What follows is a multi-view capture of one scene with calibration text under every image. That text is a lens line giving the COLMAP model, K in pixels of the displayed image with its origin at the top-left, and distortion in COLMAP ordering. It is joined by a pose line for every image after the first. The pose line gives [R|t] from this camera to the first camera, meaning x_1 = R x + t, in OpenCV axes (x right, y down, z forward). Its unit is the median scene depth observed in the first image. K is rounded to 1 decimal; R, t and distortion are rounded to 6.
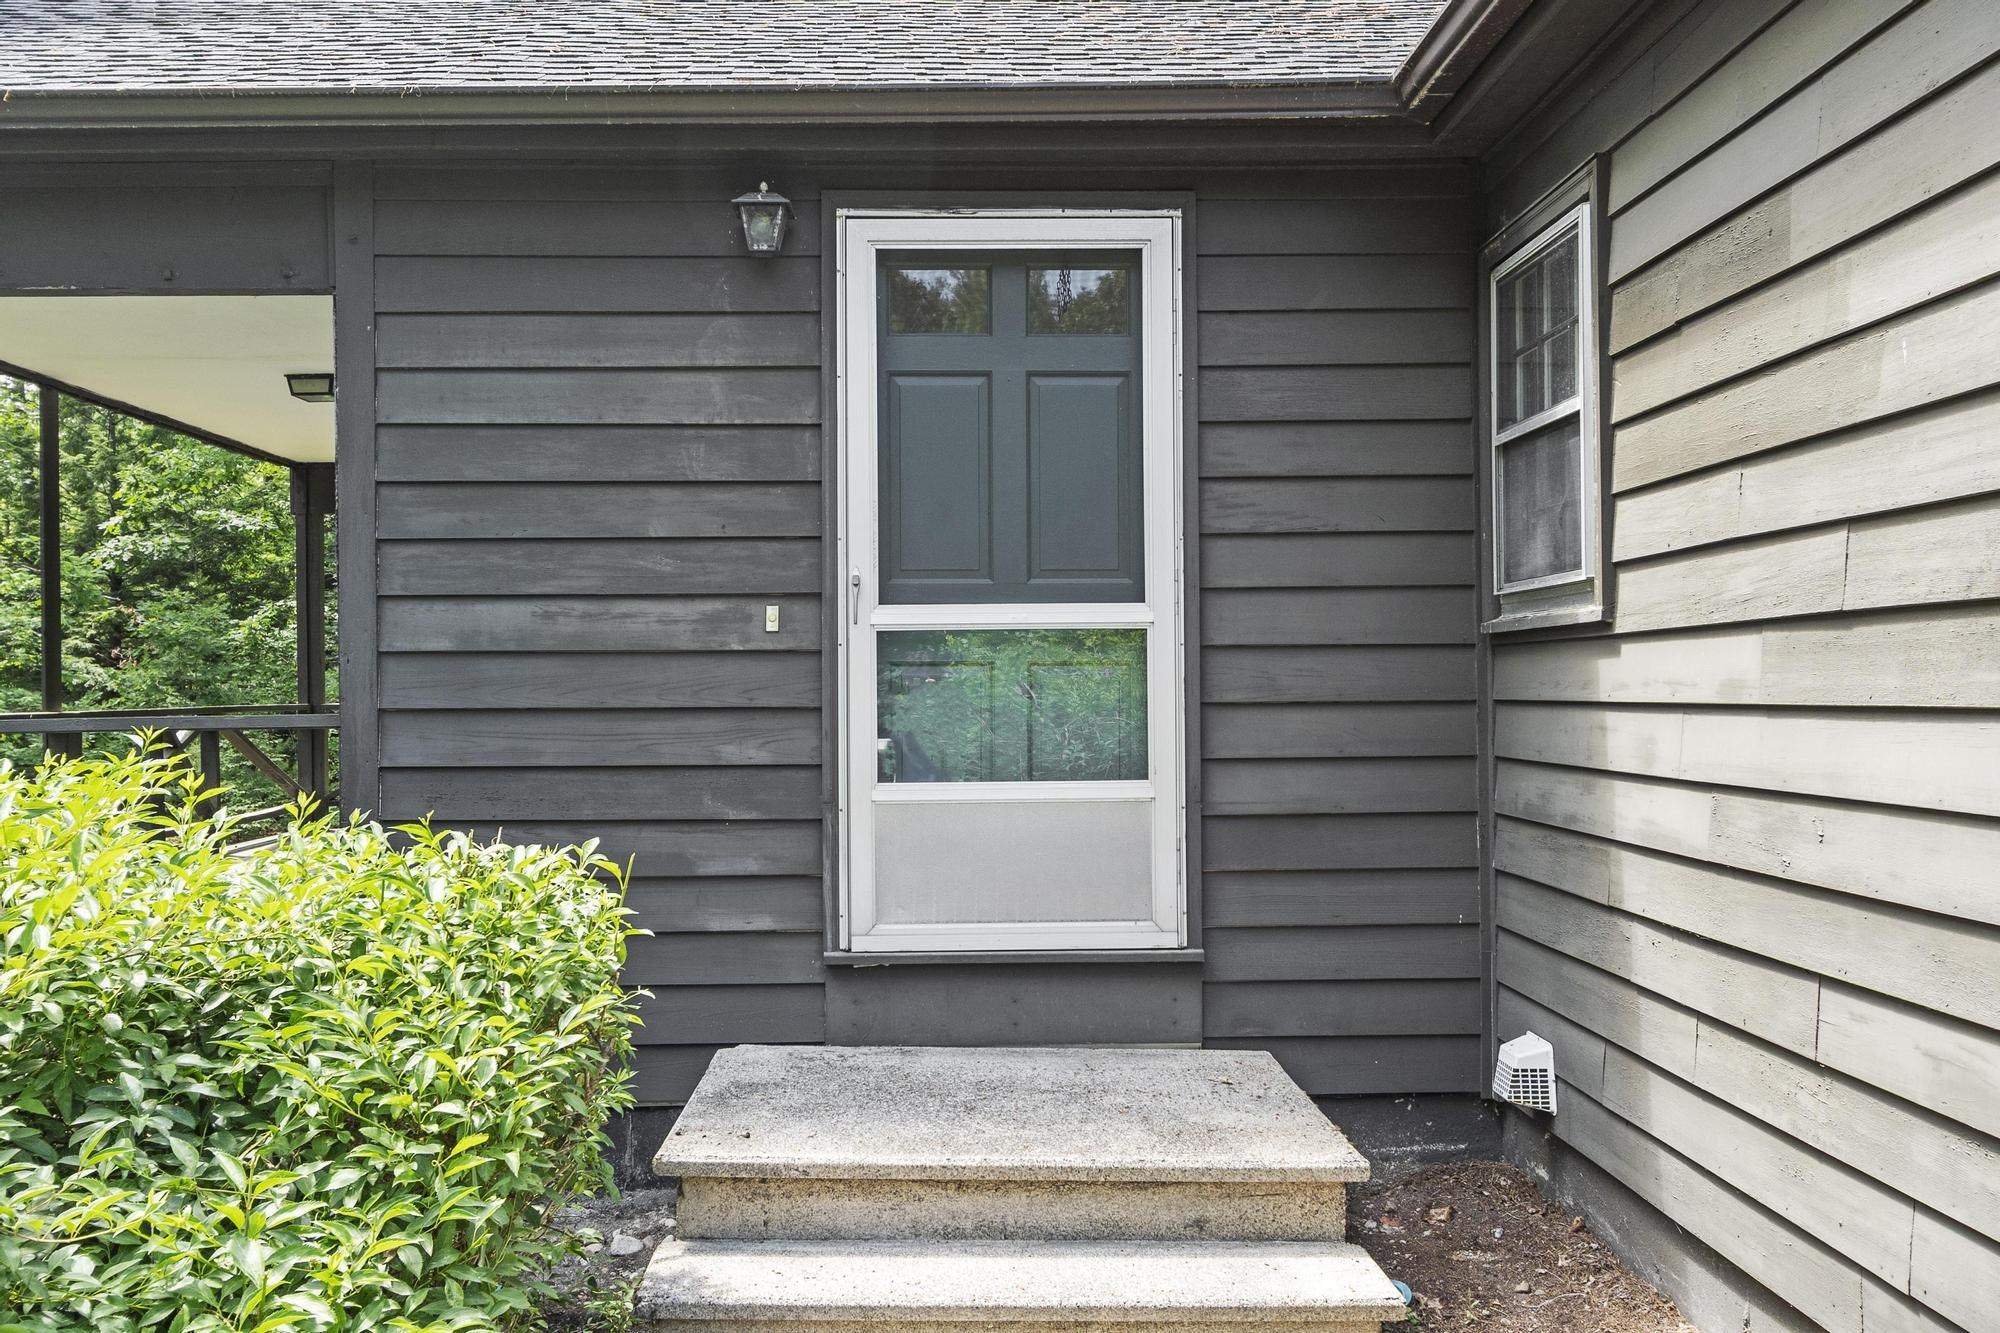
lens RADIAL K [[1646.4, 0, 994.5], [0, 1646.4, 683.5], [0, 0, 1]] dist [0.014720, -0.000233]
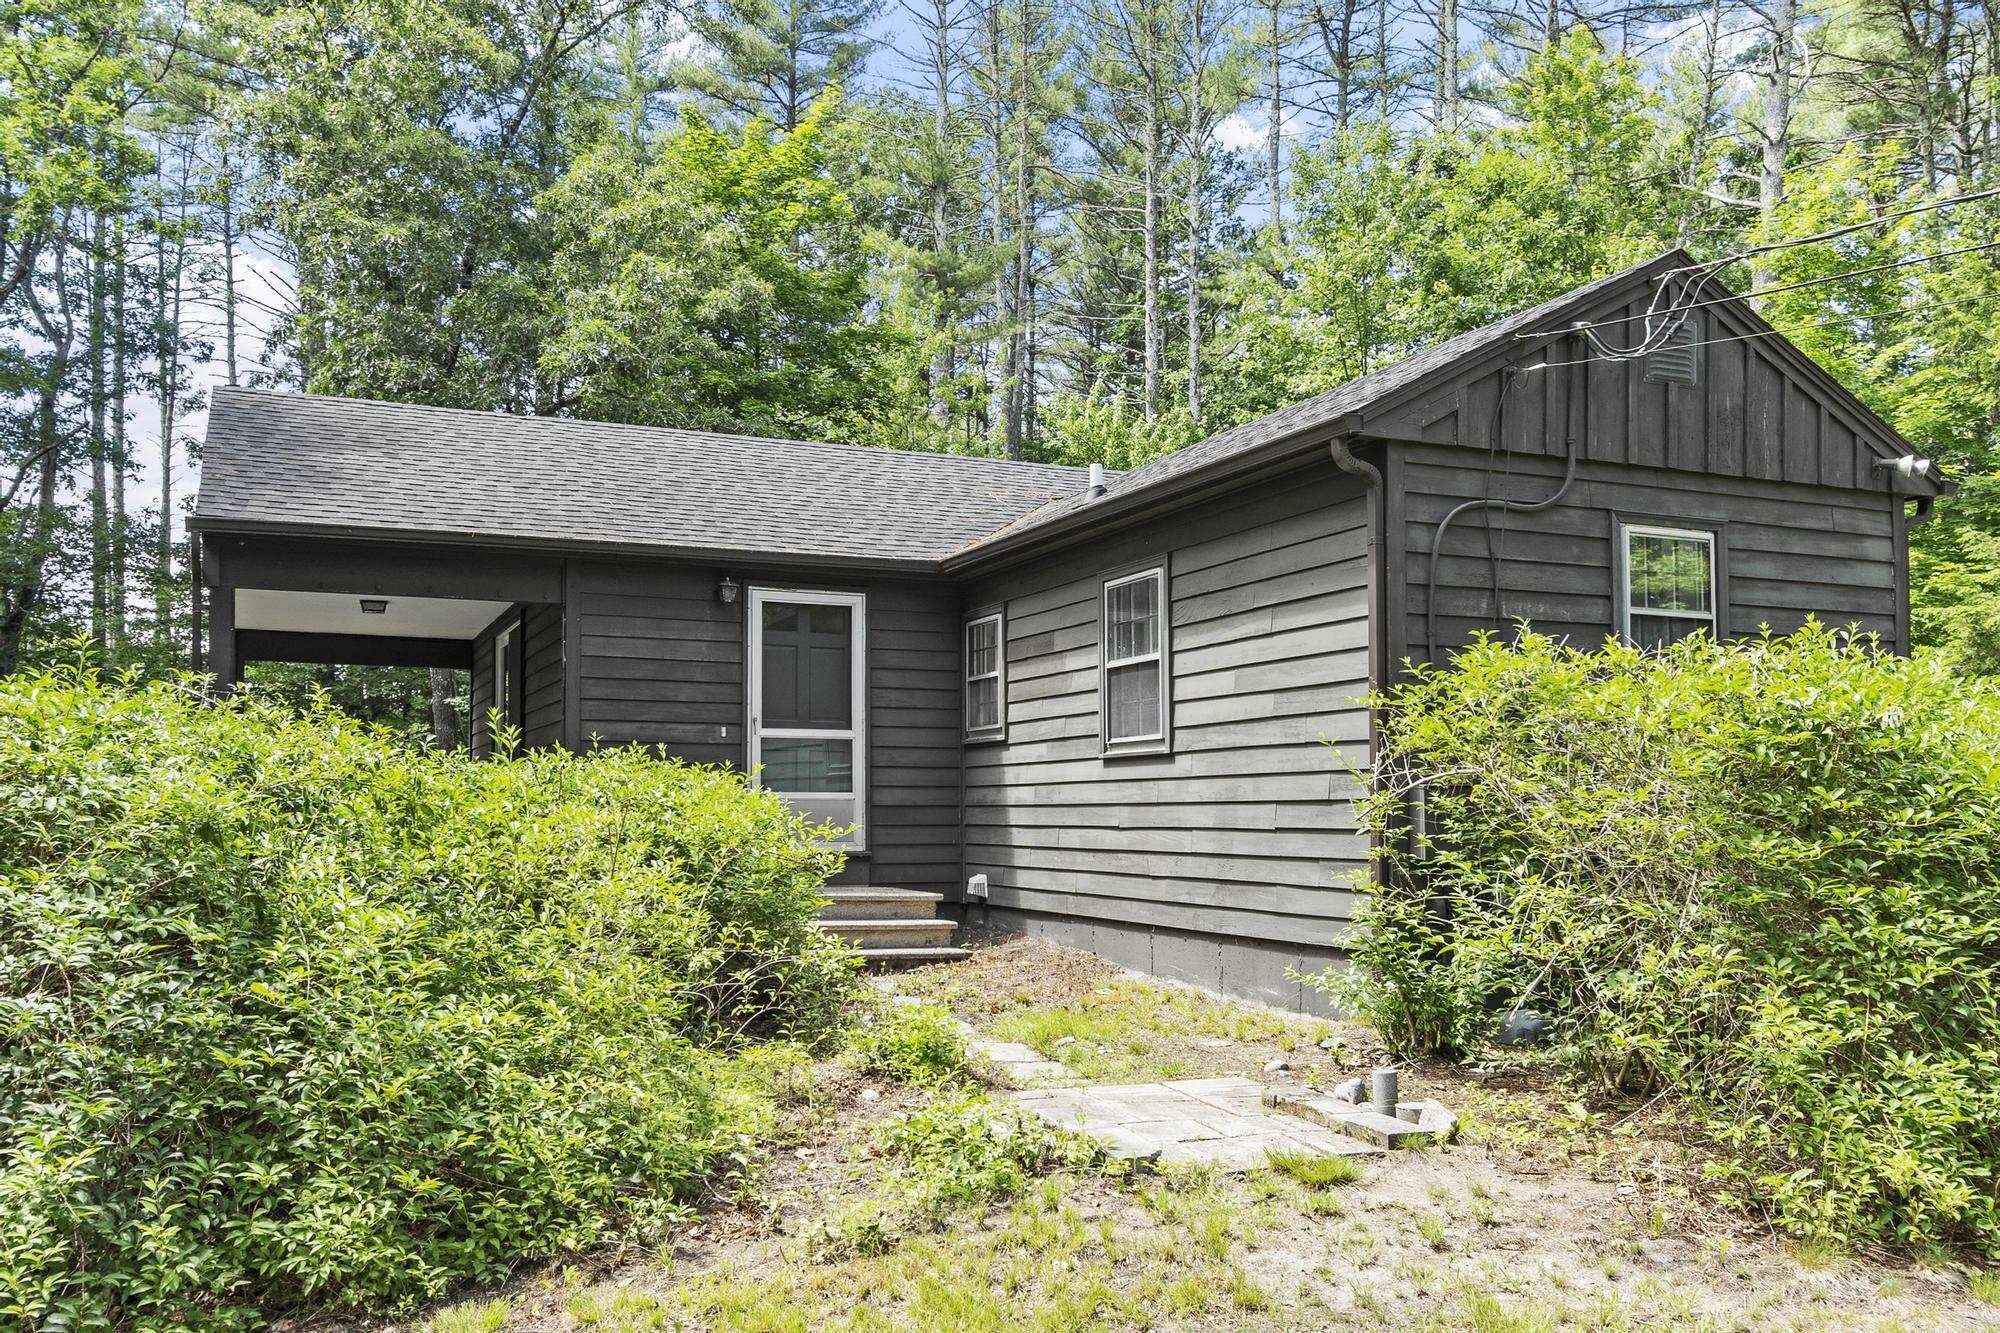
lens RADIAL K [[1595.1, 0, 997.7], [0, 1595.1, 665.1], [0, 0, 1]] dist [0.000456, 0.000056]
pose [[0.922050, 0.046422, 0.384278, -0.747496], [-0.009979, 0.995303, -0.096291, 0.102404], [-0.386943, 0.084951, 0.918182, -1.653423]]
